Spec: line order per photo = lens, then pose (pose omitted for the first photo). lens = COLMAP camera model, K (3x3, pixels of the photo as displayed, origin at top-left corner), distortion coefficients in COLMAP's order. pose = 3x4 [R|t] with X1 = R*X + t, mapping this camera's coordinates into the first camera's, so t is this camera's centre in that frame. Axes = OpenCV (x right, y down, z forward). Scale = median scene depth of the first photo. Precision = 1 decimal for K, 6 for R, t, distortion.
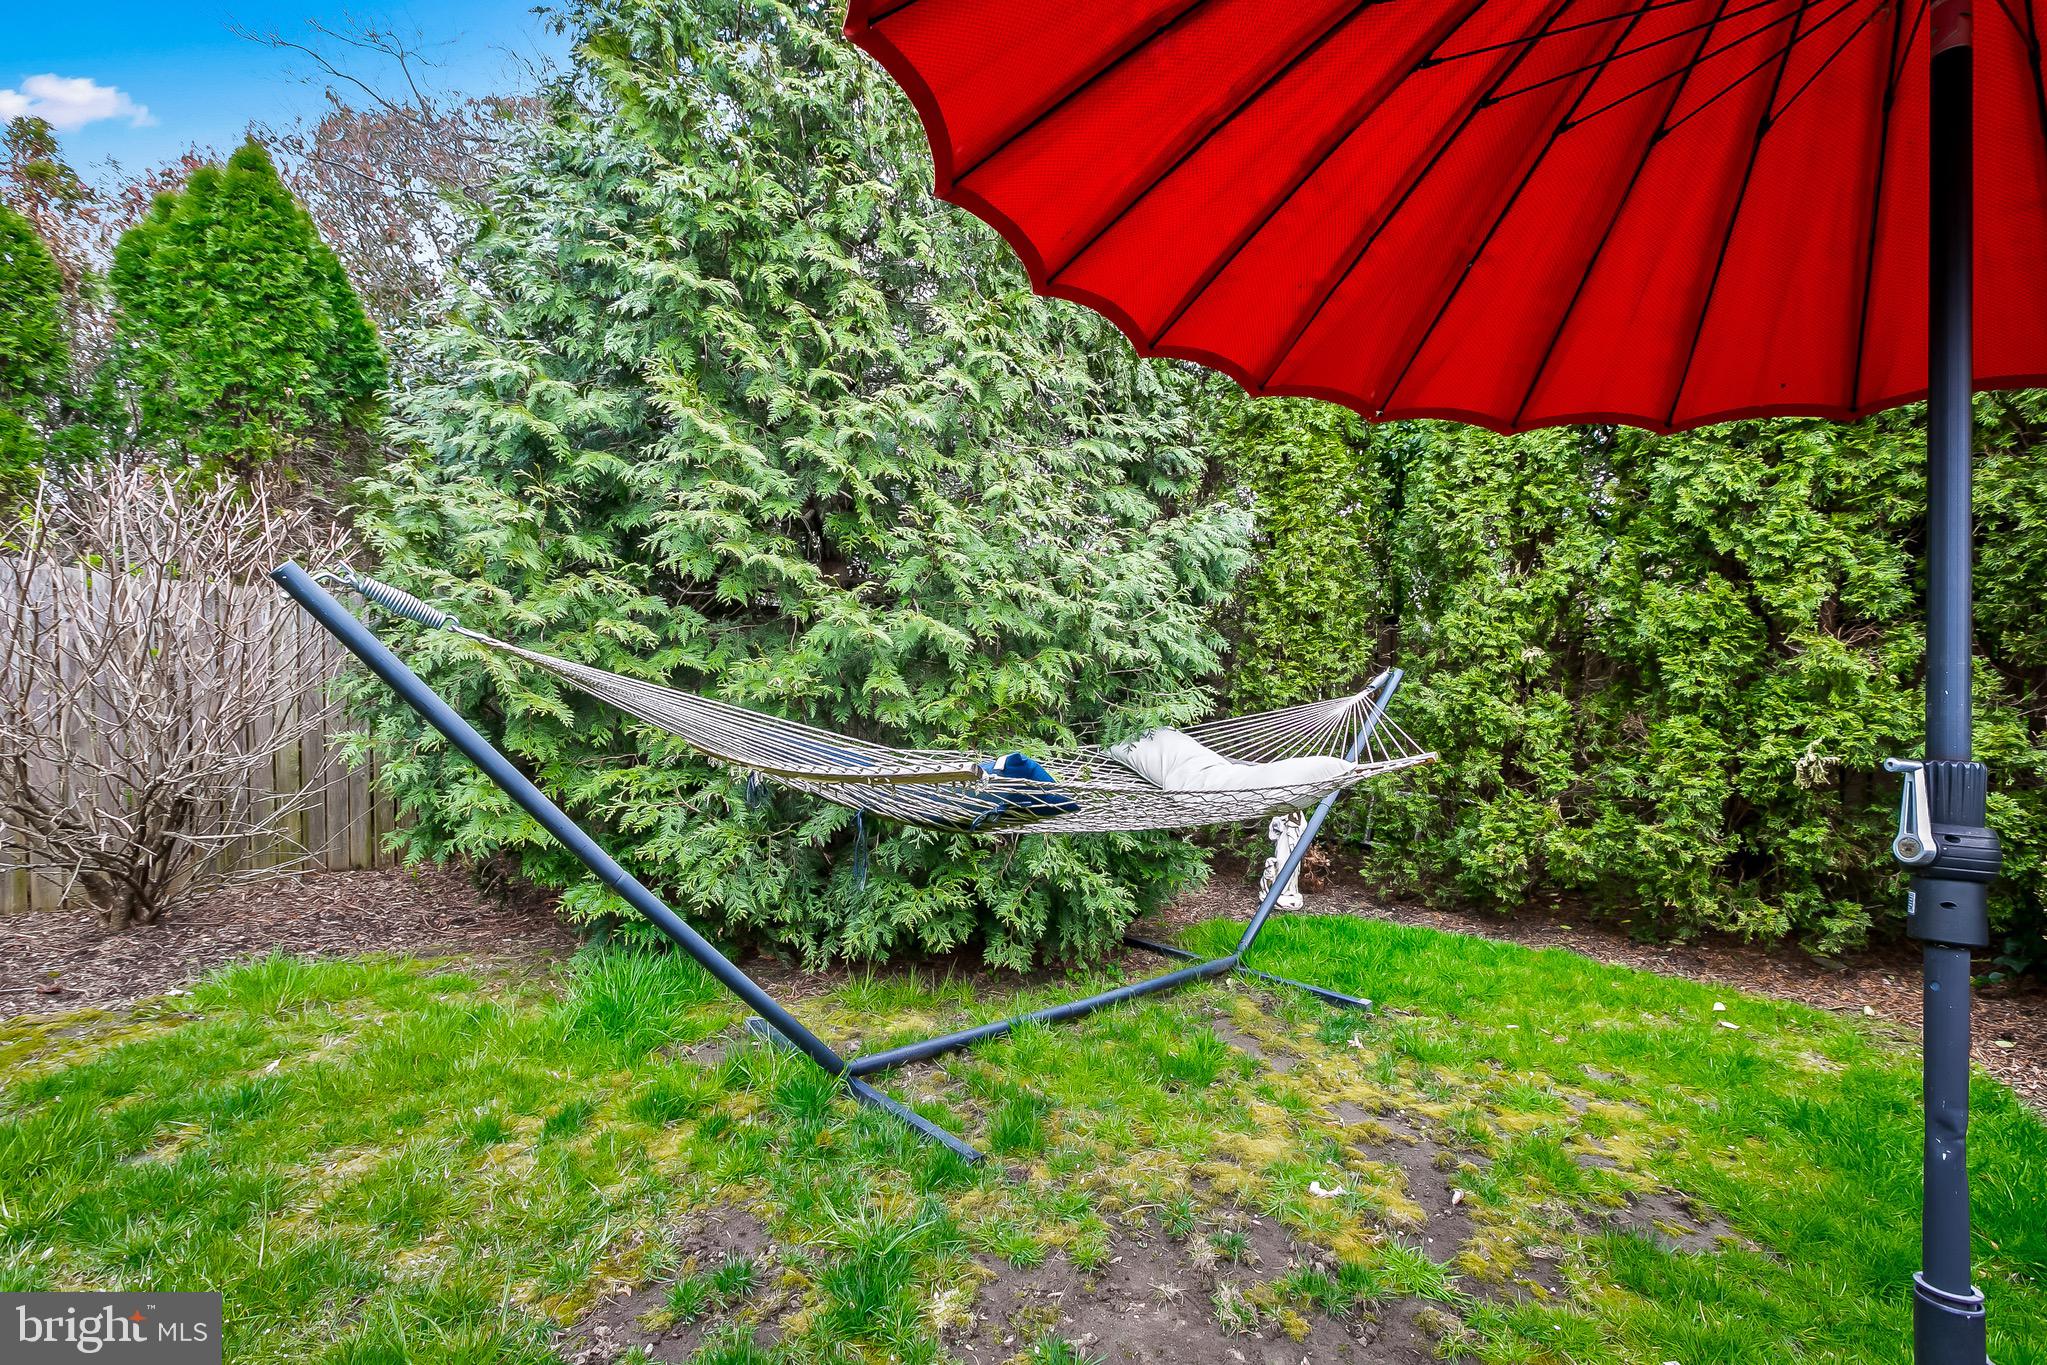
lens RADIAL K [[934.5, 0, 1031.8], [0, 934.5, 637.6], [0, 0, 1]] dist [0.000214, 0.000463]
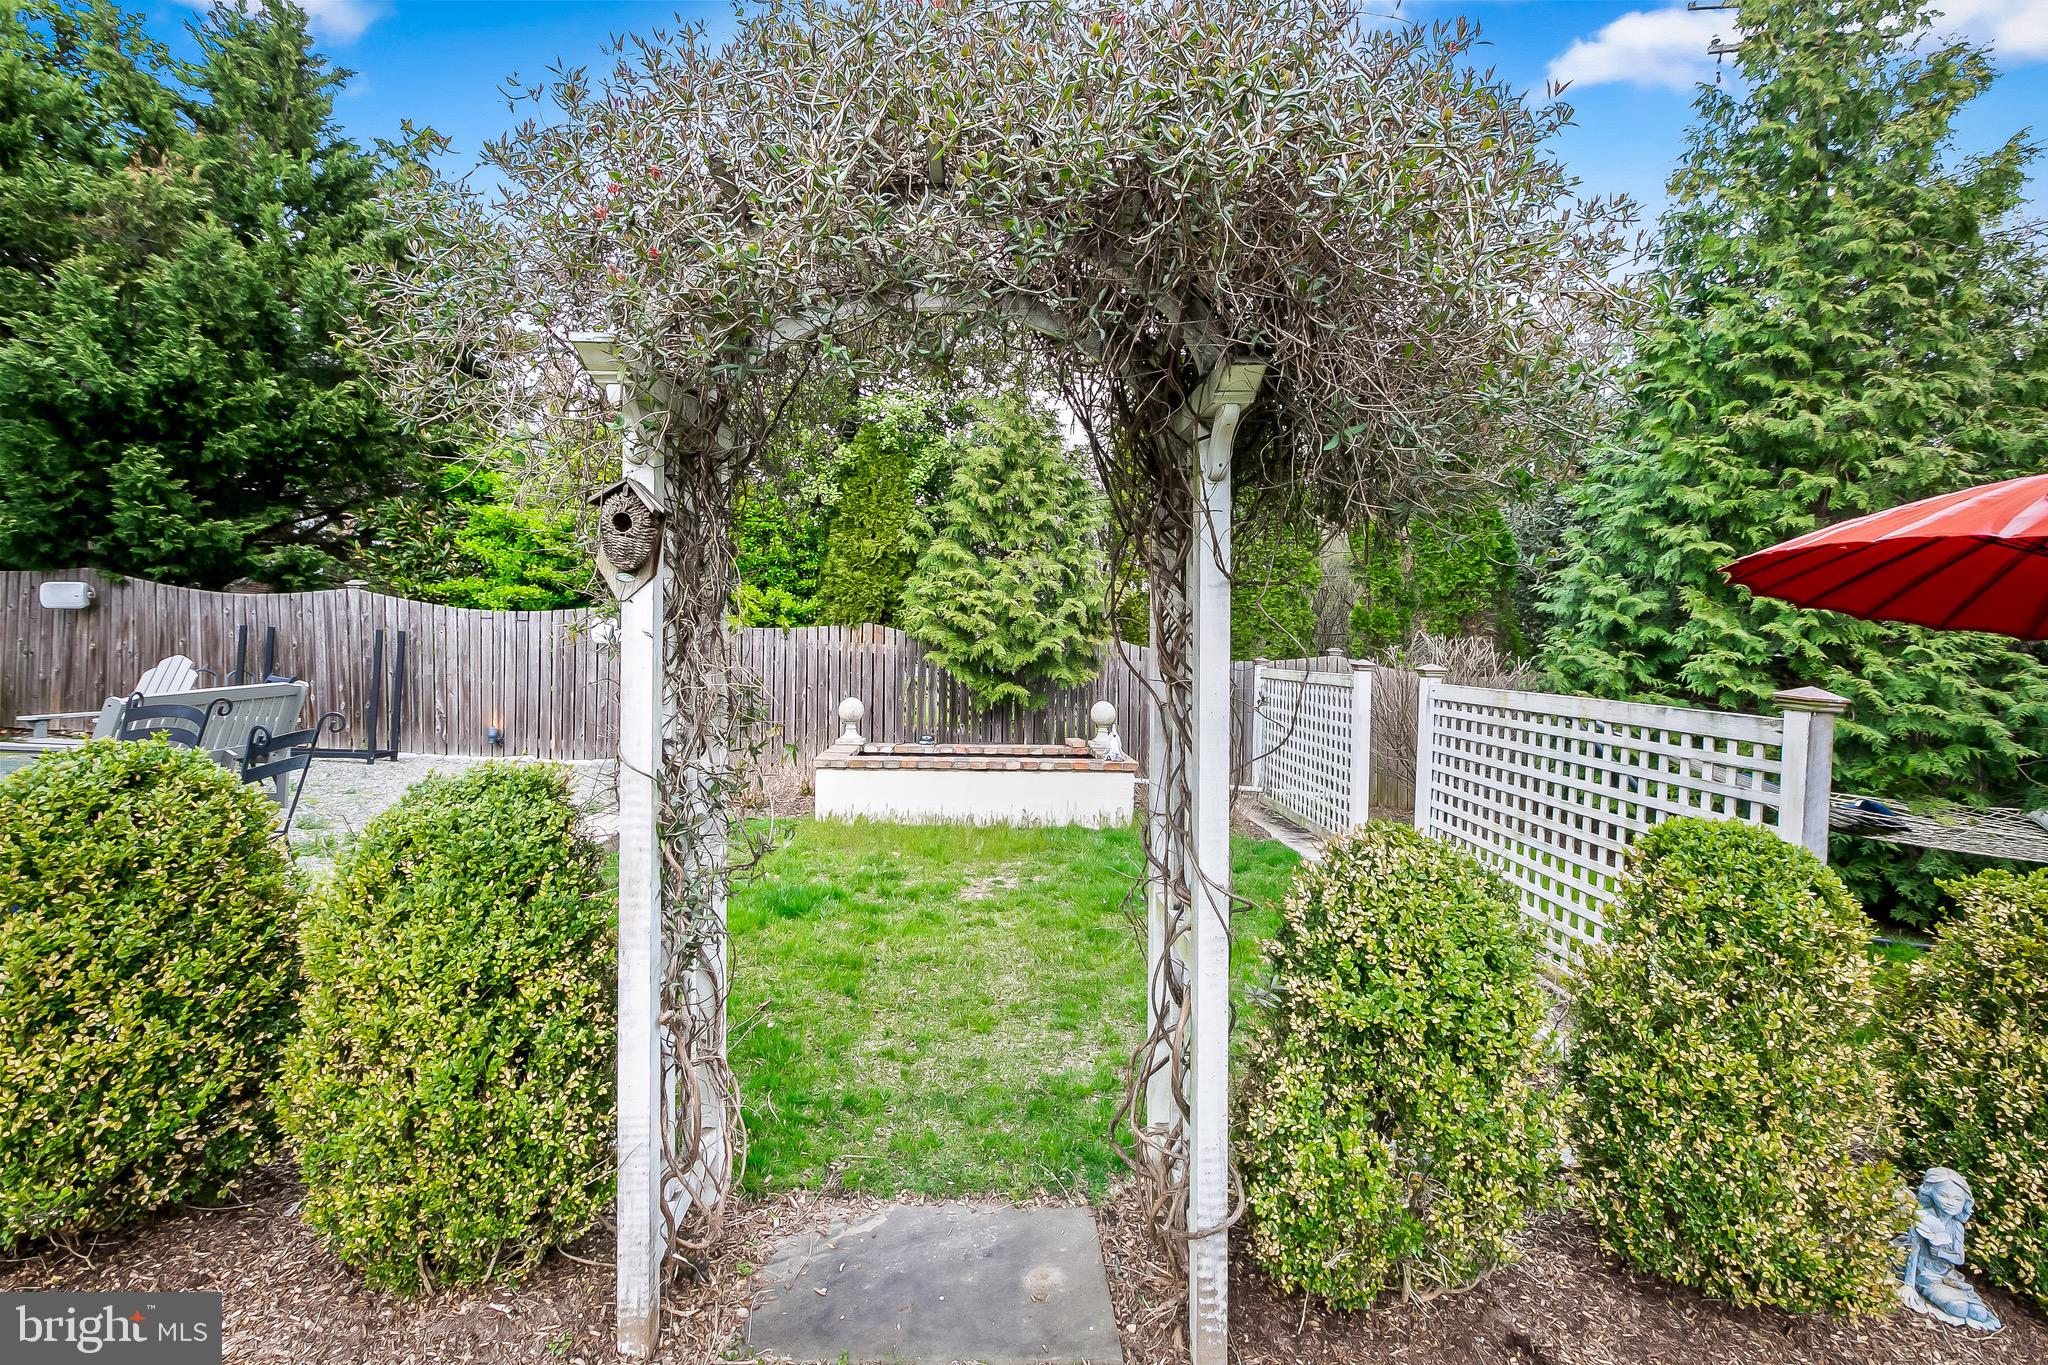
lens RADIAL K [[935.0, 0, 1010.9], [0, 935.0, 640.6], [0, 0, 1]] dist [0.000214, 0.000463]
pose [[0.556566, 0.012403, -0.830711, 0.479669], [-0.005925, 0.999922, 0.010959, -0.189527], [0.830782, -0.001177, 0.556596, -1.367587]]
